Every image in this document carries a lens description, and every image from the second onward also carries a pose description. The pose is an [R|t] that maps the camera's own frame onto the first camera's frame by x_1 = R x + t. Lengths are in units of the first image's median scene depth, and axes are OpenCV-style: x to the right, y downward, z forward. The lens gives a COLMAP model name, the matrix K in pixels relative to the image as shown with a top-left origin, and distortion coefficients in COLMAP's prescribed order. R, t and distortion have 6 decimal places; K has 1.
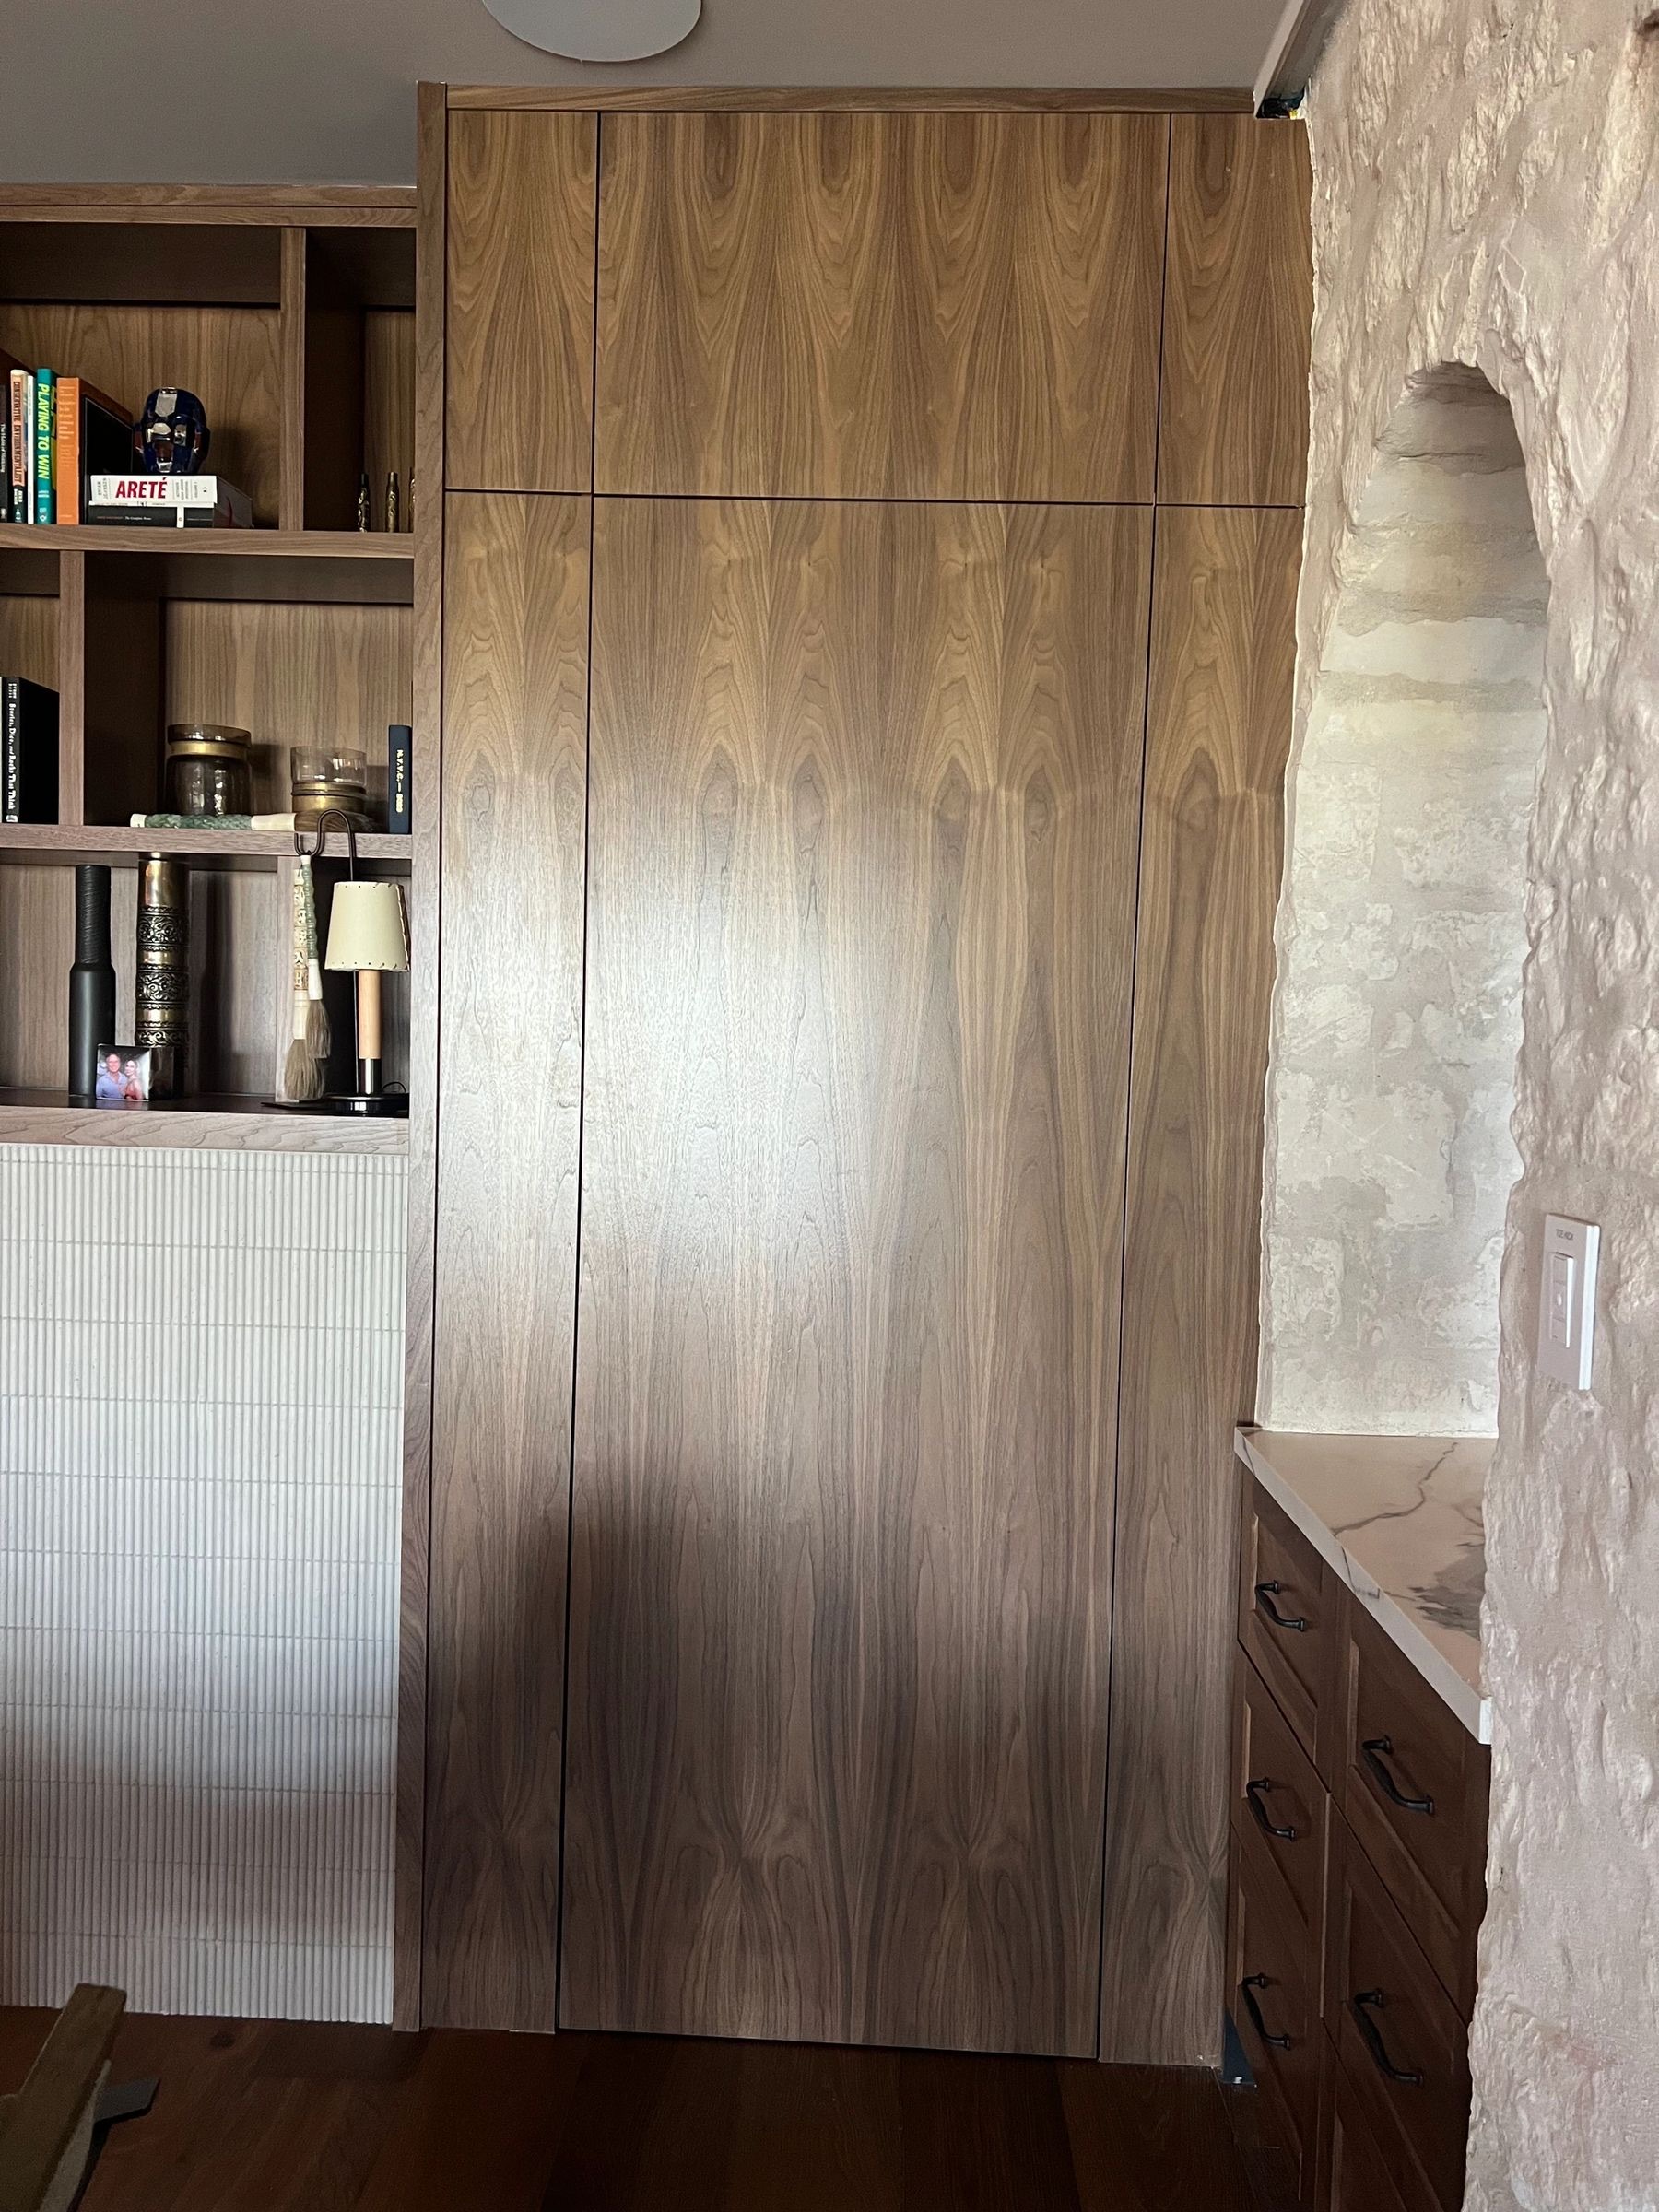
lens RADIAL K [[1662.5, 0, 828.9], [0, 1662.5, 1111.5], [0, 0, 1]] dist [0.035413, -0.049550]
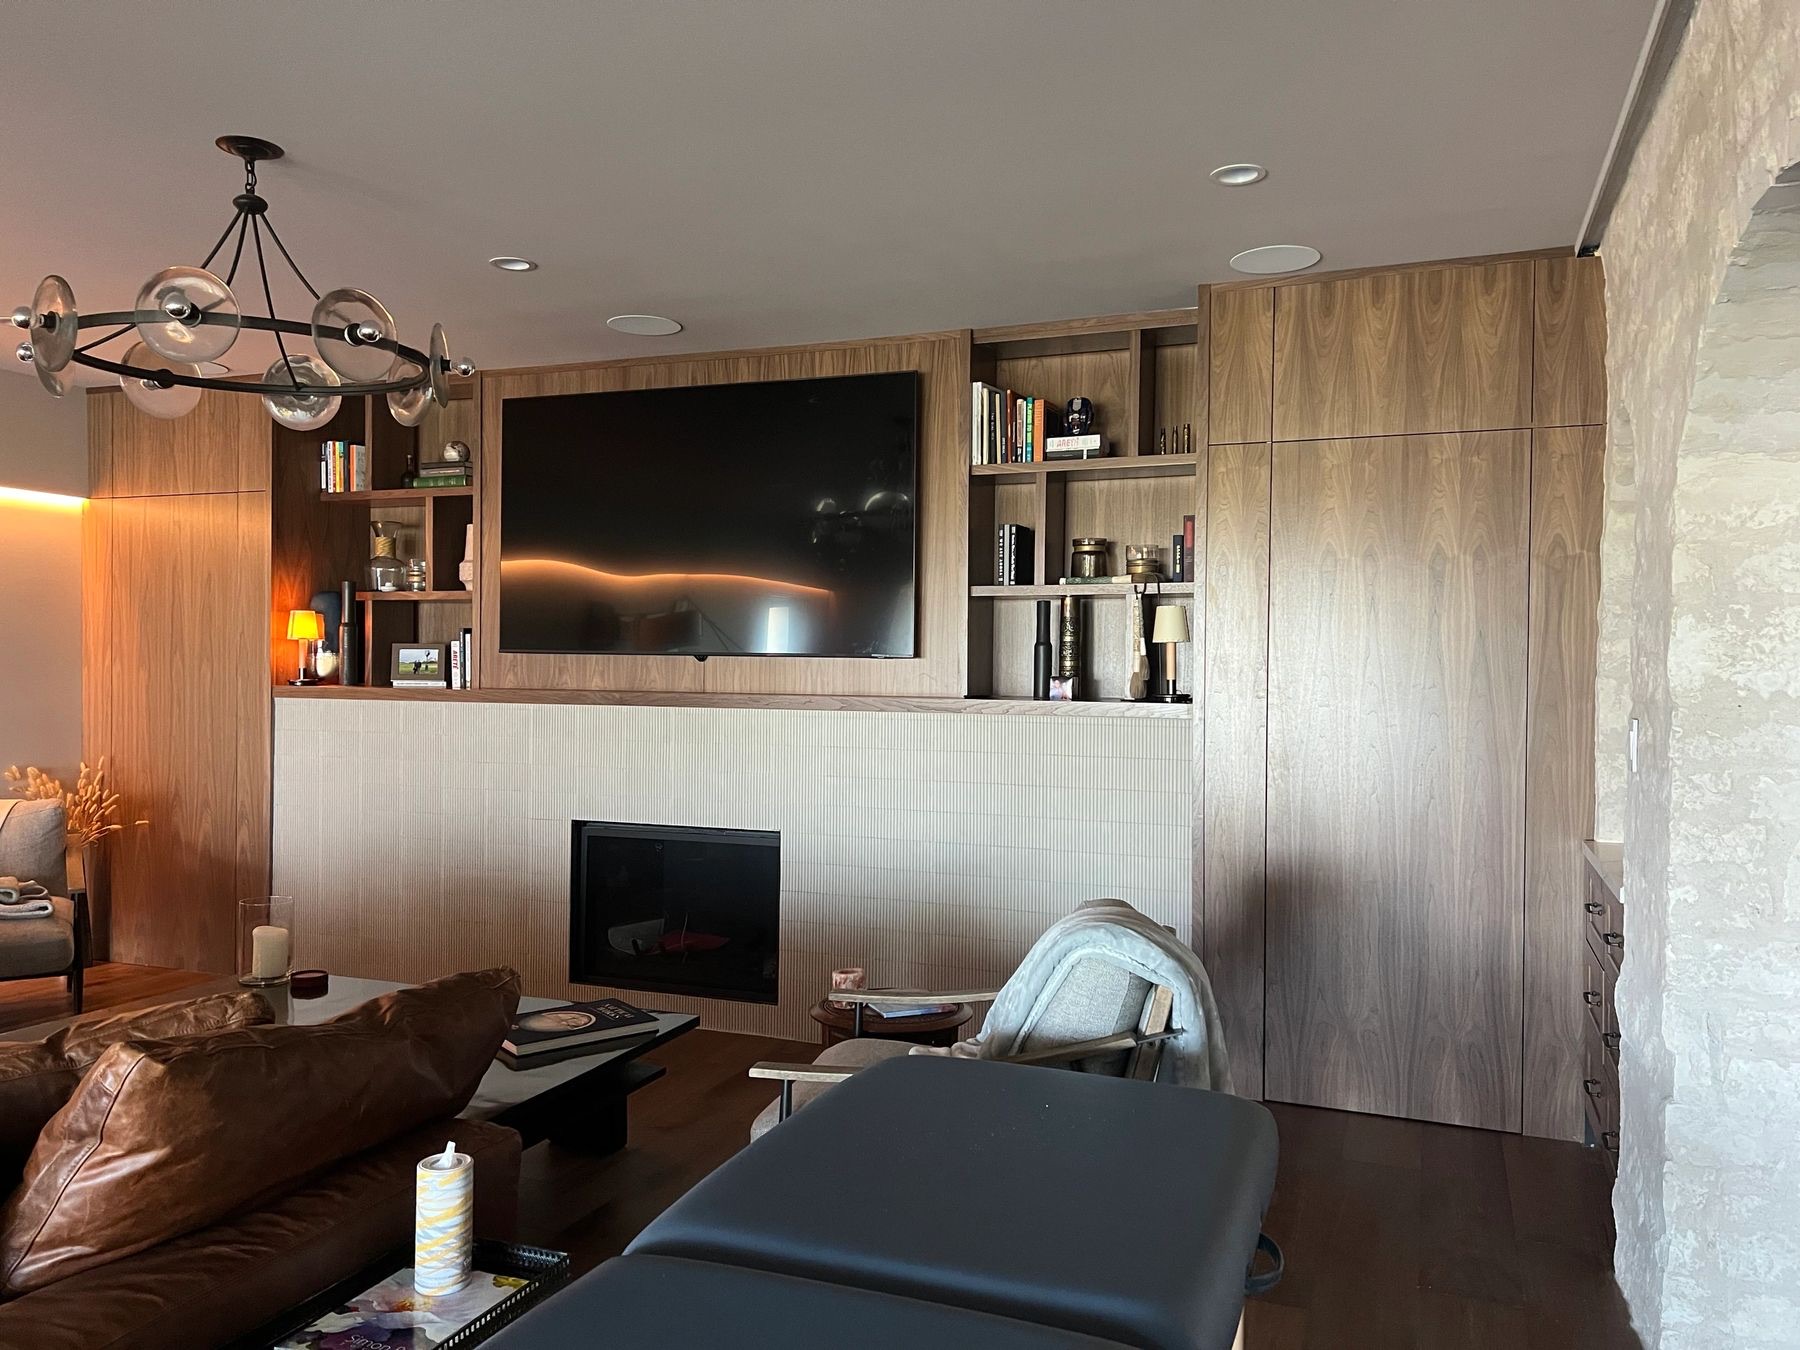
lens RADIAL K [[1352.9, 0, 885.4], [0, 1352.9, 680.2], [0, 0, 1]] dist [0.035413, -0.049550]
pose [[0.942839, -0.015975, -0.332865, -0.021151], [0.001563, 0.999051, -0.043519, 0.053822], [0.333244, 0.040511, 0.941970, -0.975896]]
